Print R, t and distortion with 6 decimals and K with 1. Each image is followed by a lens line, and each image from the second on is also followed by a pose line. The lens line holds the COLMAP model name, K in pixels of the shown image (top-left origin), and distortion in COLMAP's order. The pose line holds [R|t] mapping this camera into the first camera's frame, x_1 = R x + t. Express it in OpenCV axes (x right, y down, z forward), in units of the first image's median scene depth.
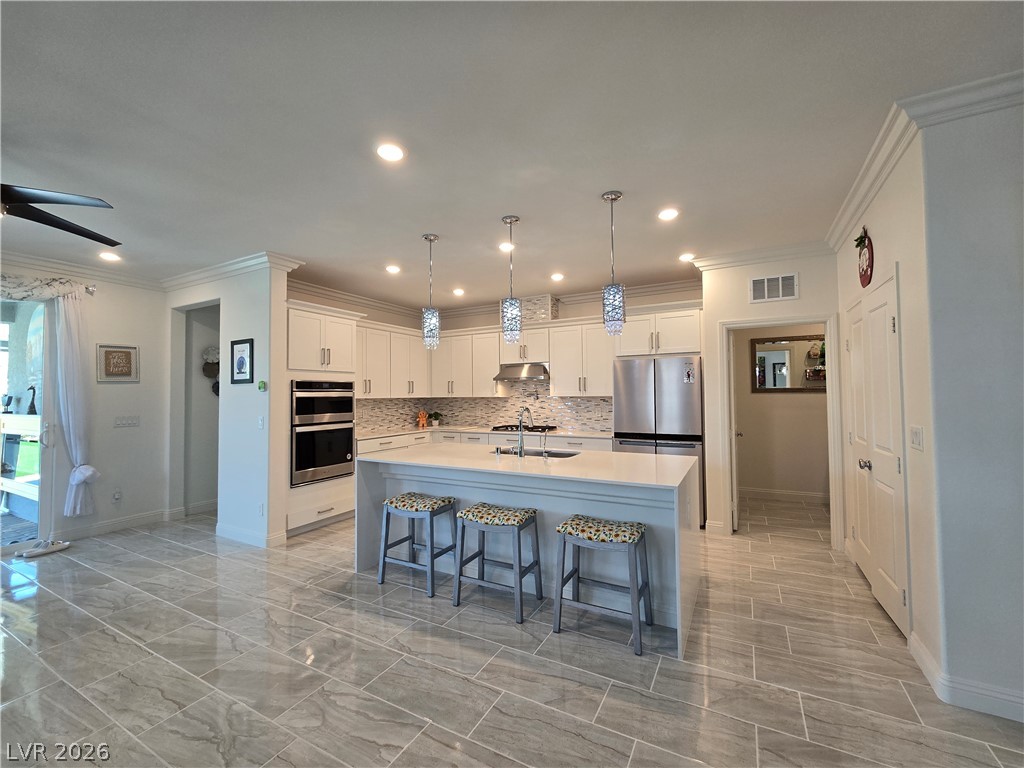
lens RADIAL K [[421.7, 0, 519.0], [0, 421.7, 380.3], [0, 0, 1]] dist [-0.000840, 0.000685]
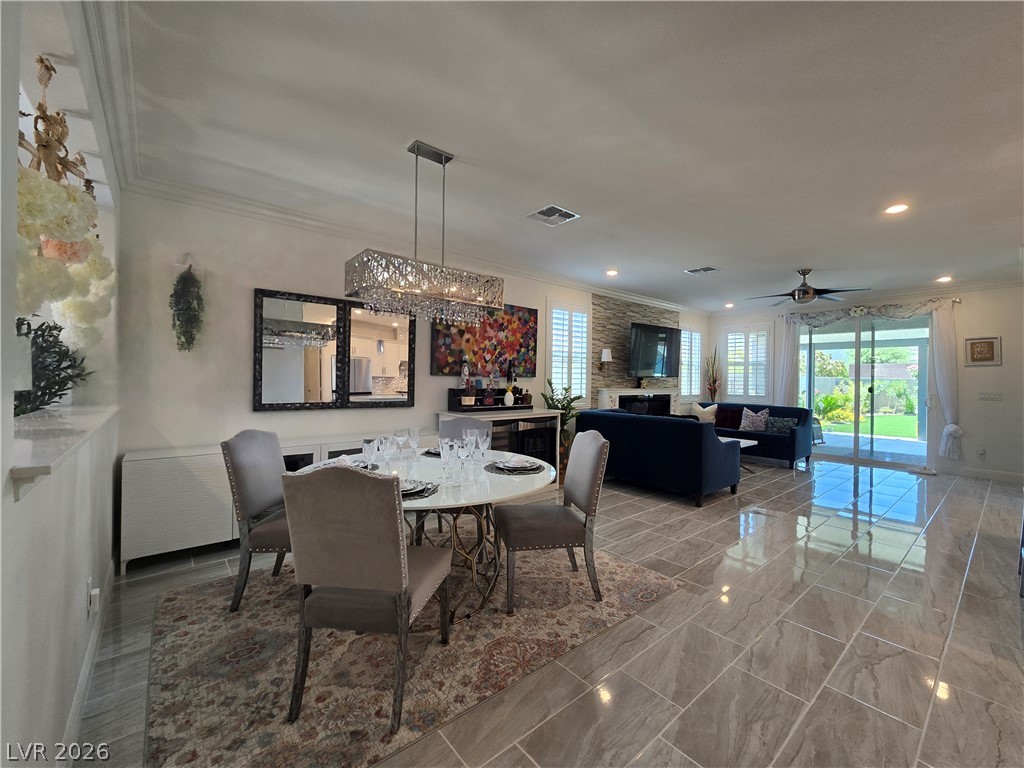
lens RADIAL K [[421.7, 0, 520.8], [0, 421.7, 380.2], [0, 0, 1]] dist [-0.000840, 0.000685]
pose [[-0.369499, 0.010239, -0.929175, 0.752829], [0.024730, 0.999693, 0.001182, 0.012537], [0.928902, -0.022542, -0.369639, 0.144678]]
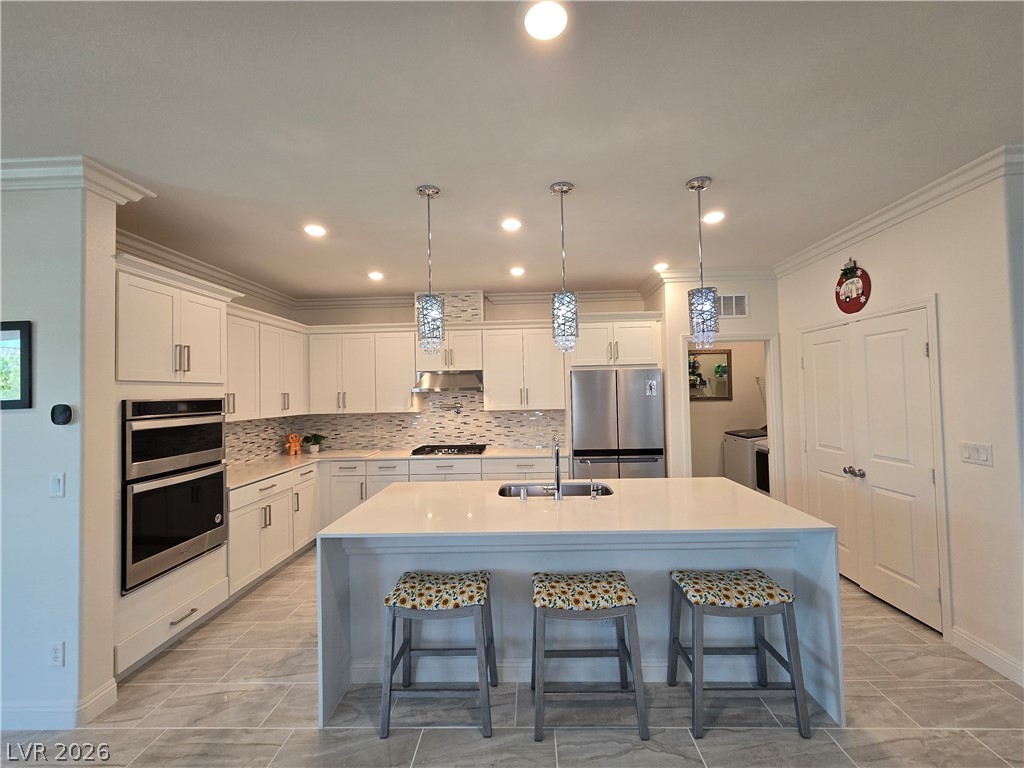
lens RADIAL K [[421.7, 0, 518.4], [0, 421.7, 380.1], [0, 0, 1]] dist [-0.000840, 0.000685]
pose [[0.896576, 0.003189, 0.442878, -0.281865], [-0.001378, 0.999989, -0.004411, -0.022483], [-0.442887, 0.003344, 0.896571, 0.240312]]
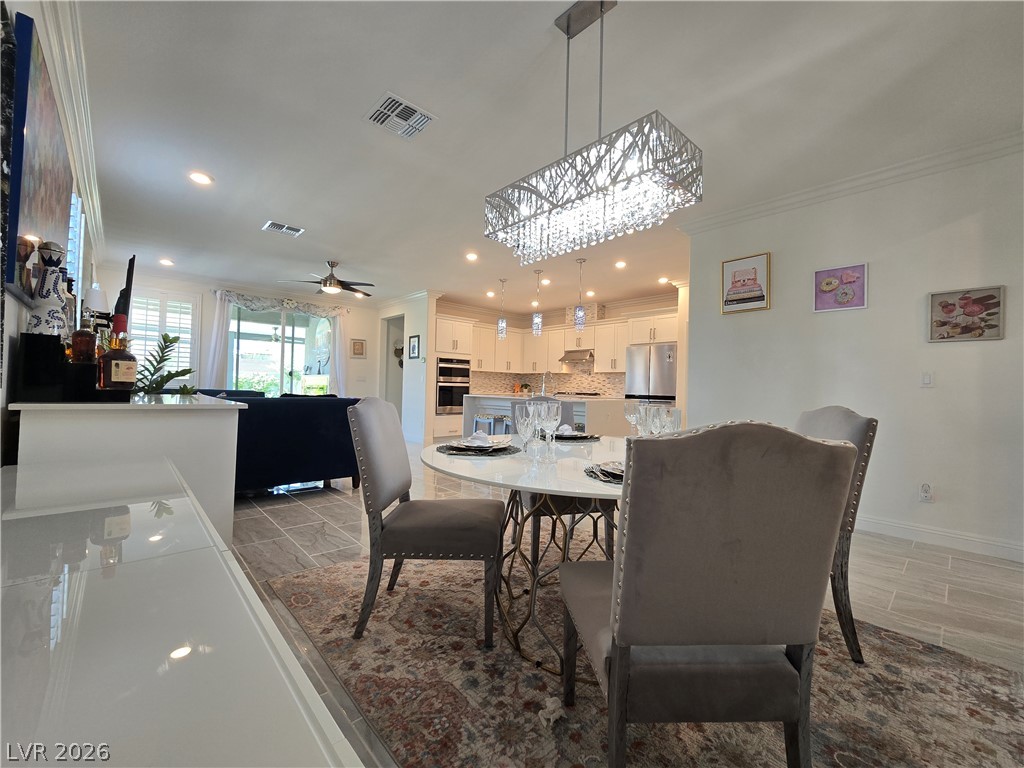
lens RADIAL K [[421.7, 0, 519.6], [0, 421.7, 381.0], [0, 0, 1]] dist [-0.000840, 0.000685]
pose [[0.946538, 0.026835, -0.321474, 0.353801], [-0.021090, 0.999550, 0.021341, 0.050112], [0.321902, -0.013420, 0.946678, -0.563406]]
